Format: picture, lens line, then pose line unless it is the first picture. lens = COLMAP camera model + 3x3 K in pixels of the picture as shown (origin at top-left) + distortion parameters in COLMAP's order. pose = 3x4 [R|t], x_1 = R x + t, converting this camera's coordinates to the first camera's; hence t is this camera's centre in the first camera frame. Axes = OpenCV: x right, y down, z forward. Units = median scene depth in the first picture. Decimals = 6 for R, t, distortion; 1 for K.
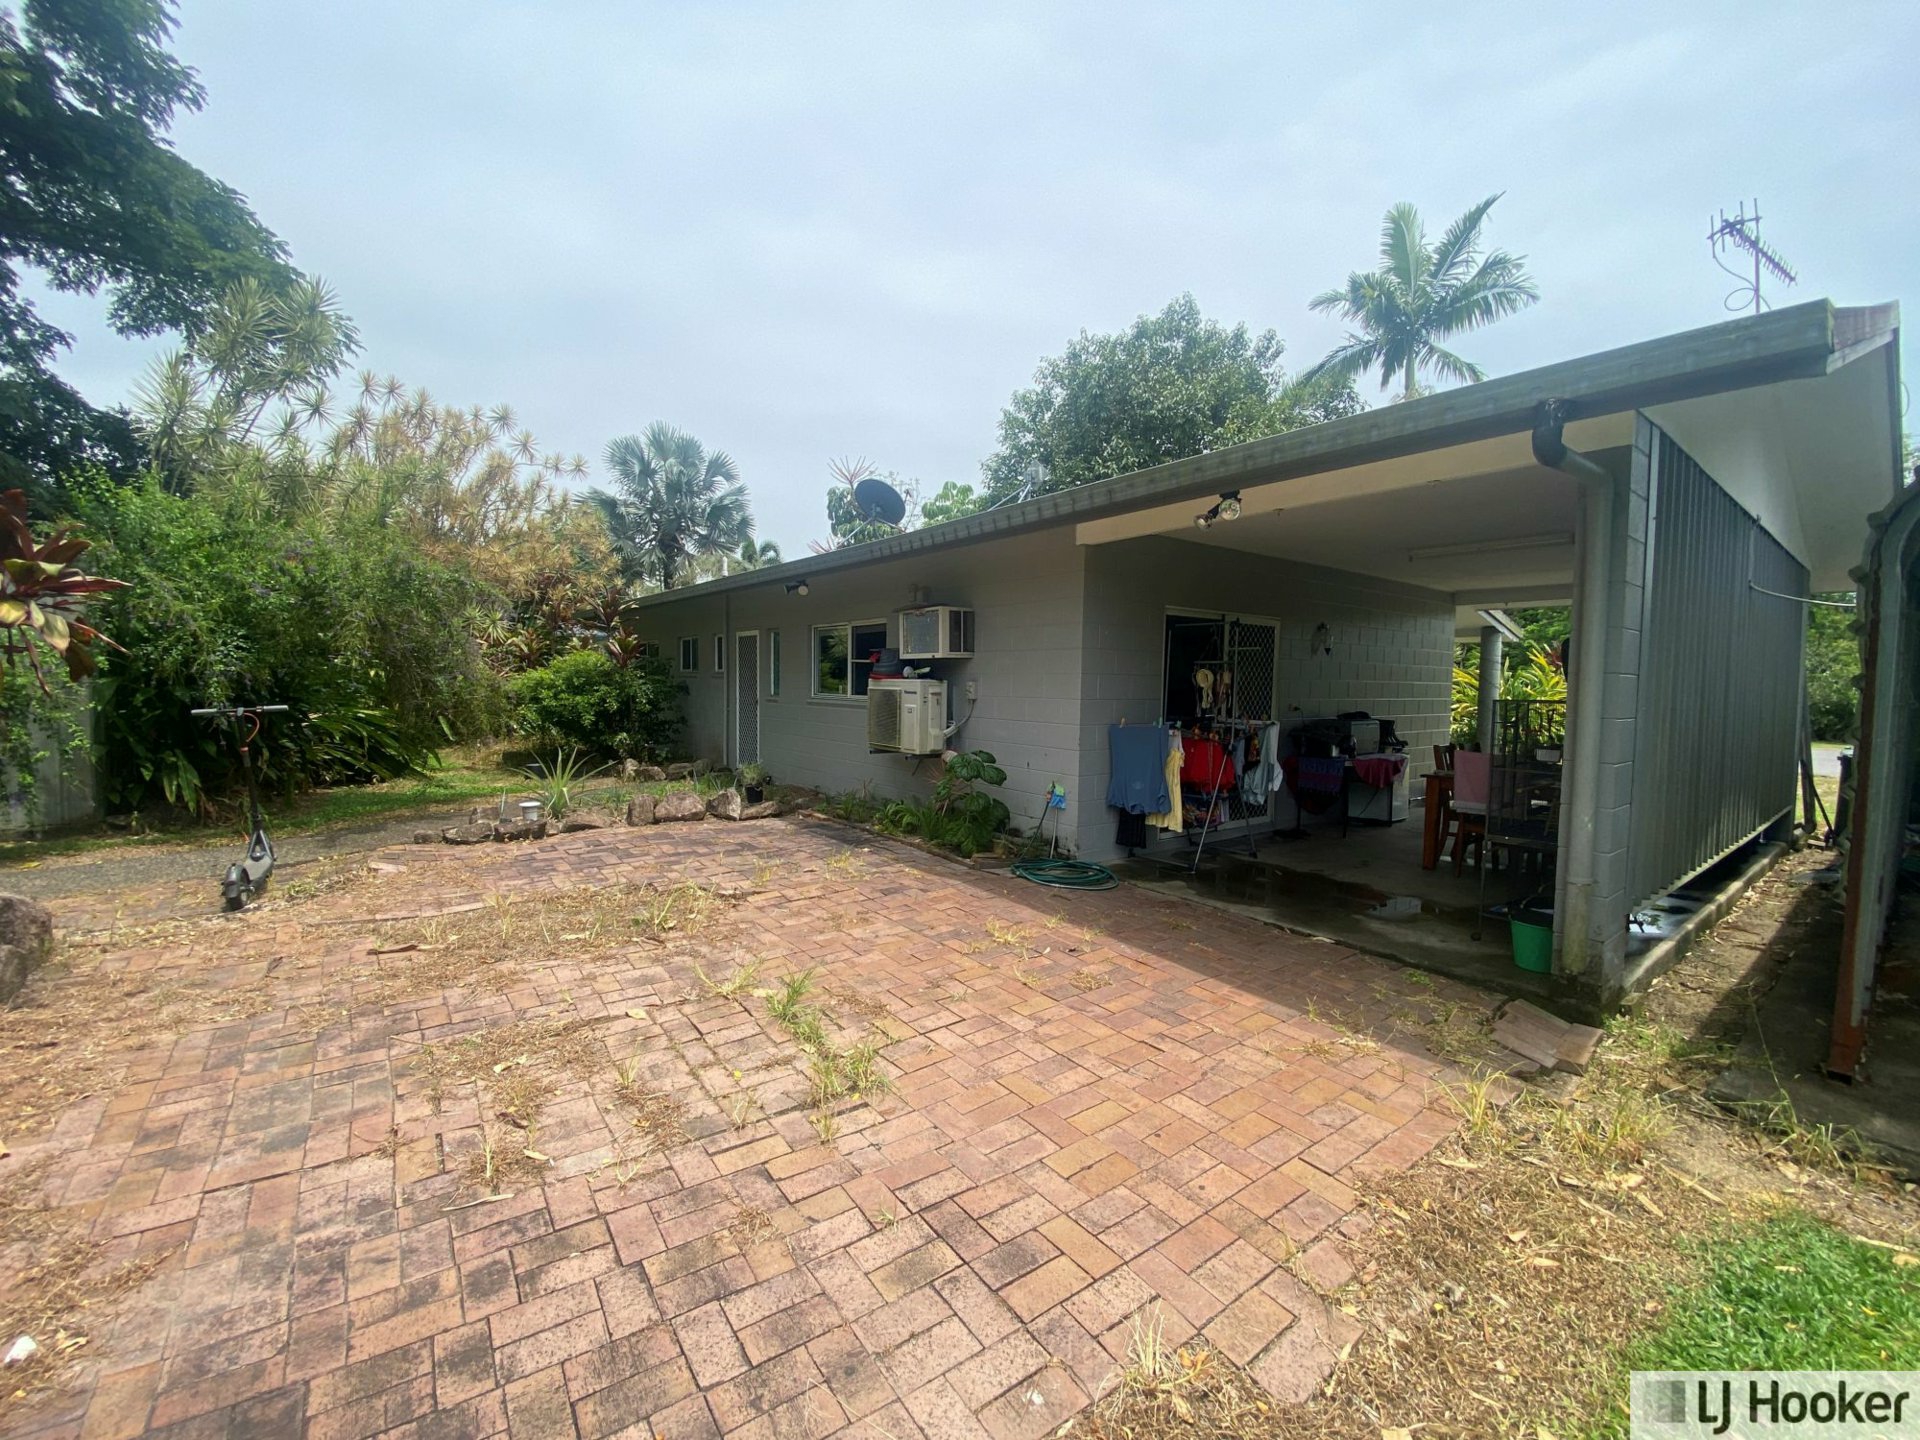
lens RADIAL K [[774.2, 0, 929.6], [0, 774.2, 729.9], [0, 0, 1]] dist [0.001118, 0.000022]
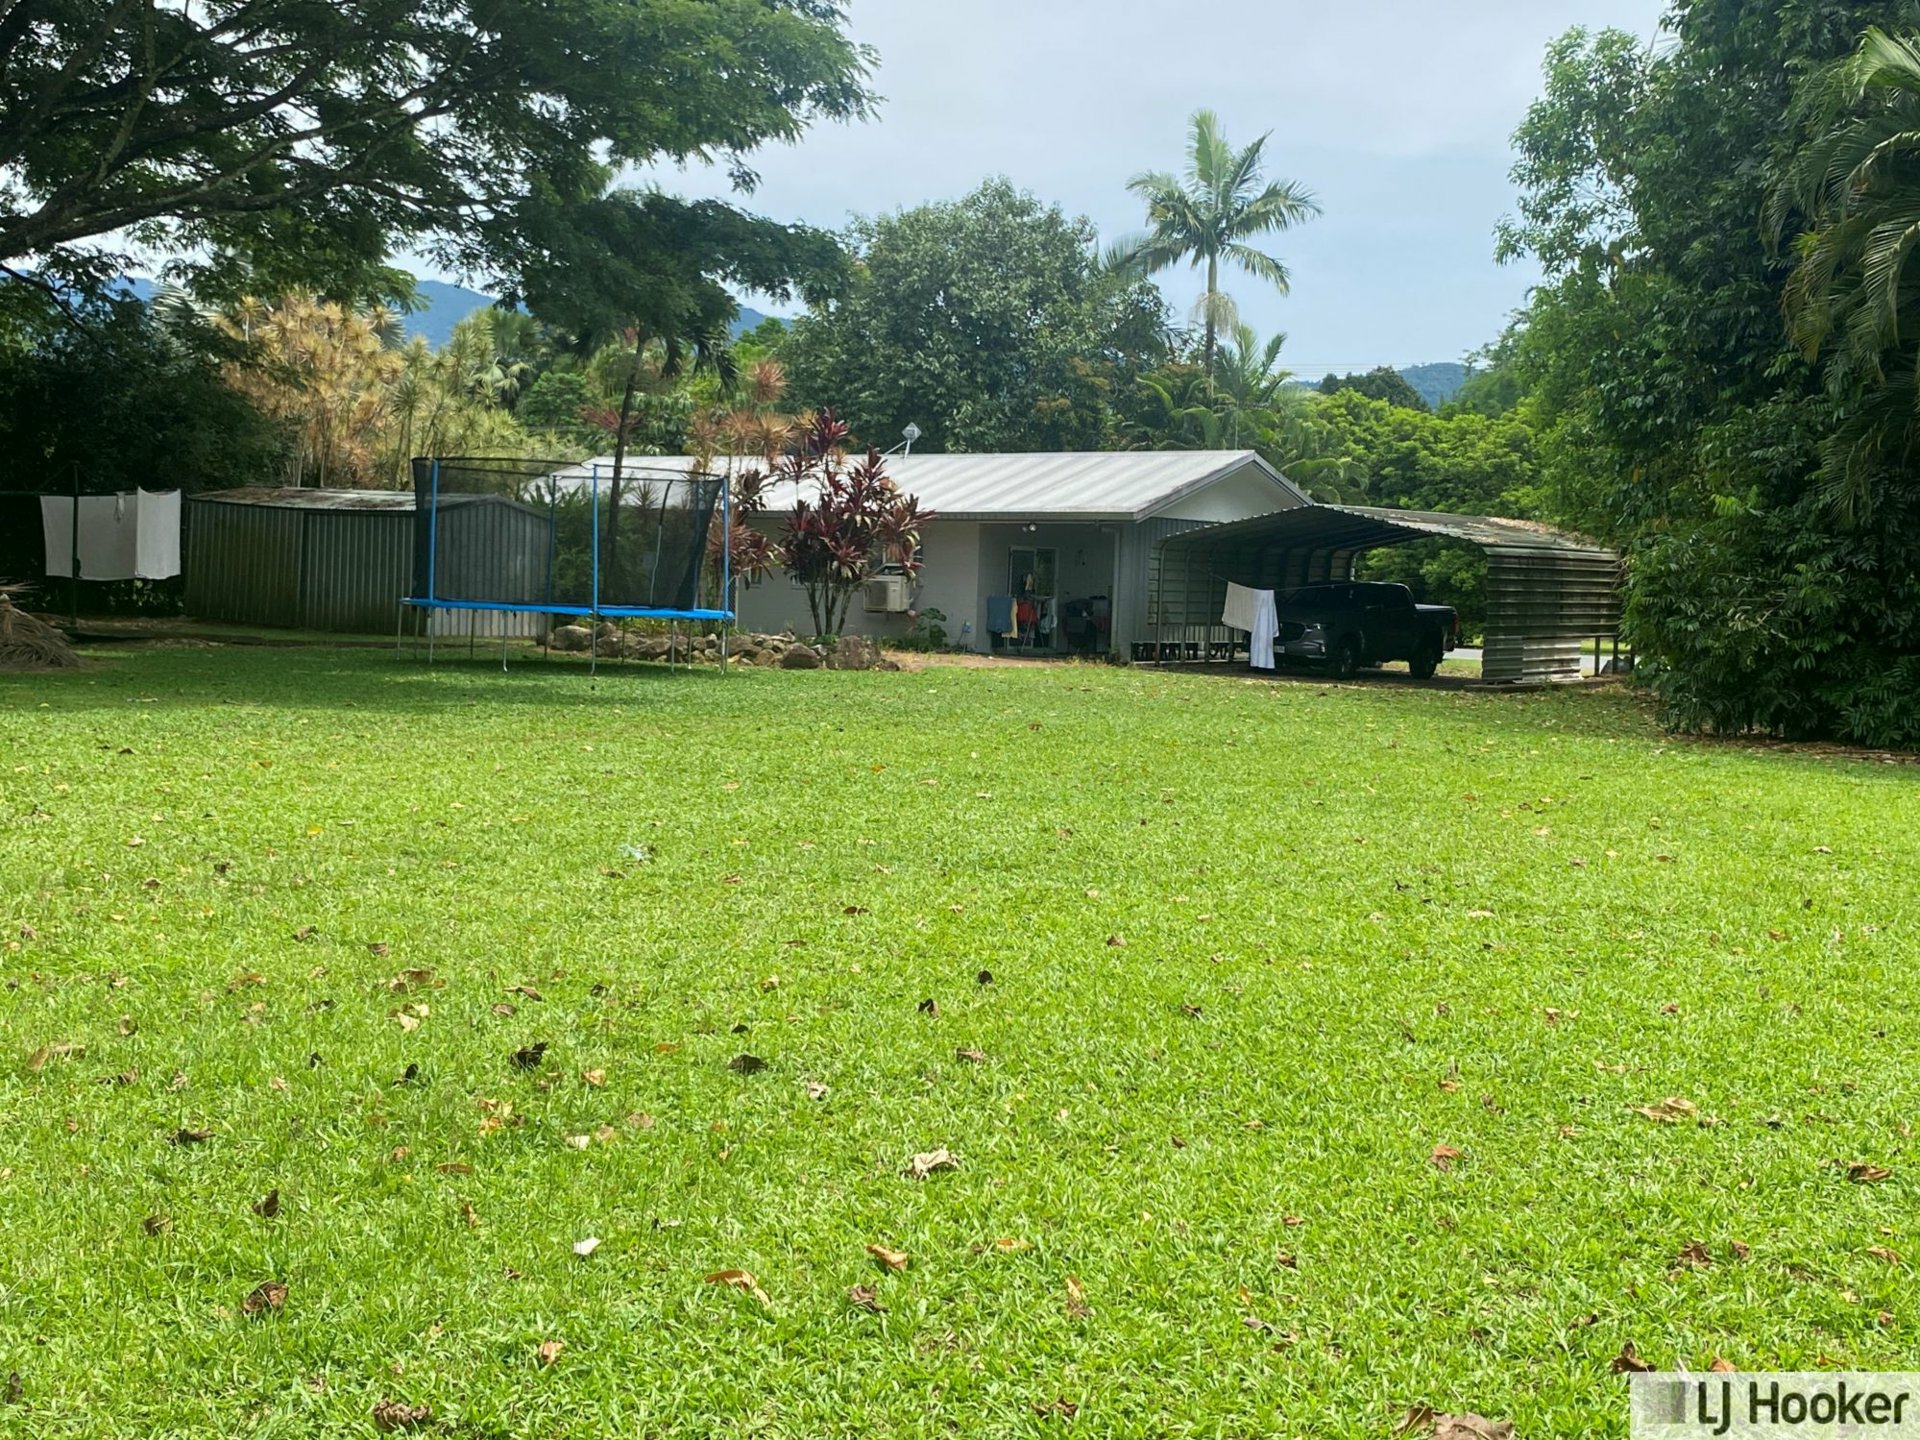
lens RADIAL K [[2183.2, 0, 960.0], [0, 2183.2, 720.0], [0, 0, 1]] dist [0.000869, -0.000121]
pose [[0.950925, -0.009892, 0.309264, -1.594271], [0.009591, 0.999951, 0.002494, 0.294852], [-0.309273, 0.000594, 0.950973, -4.427352]]
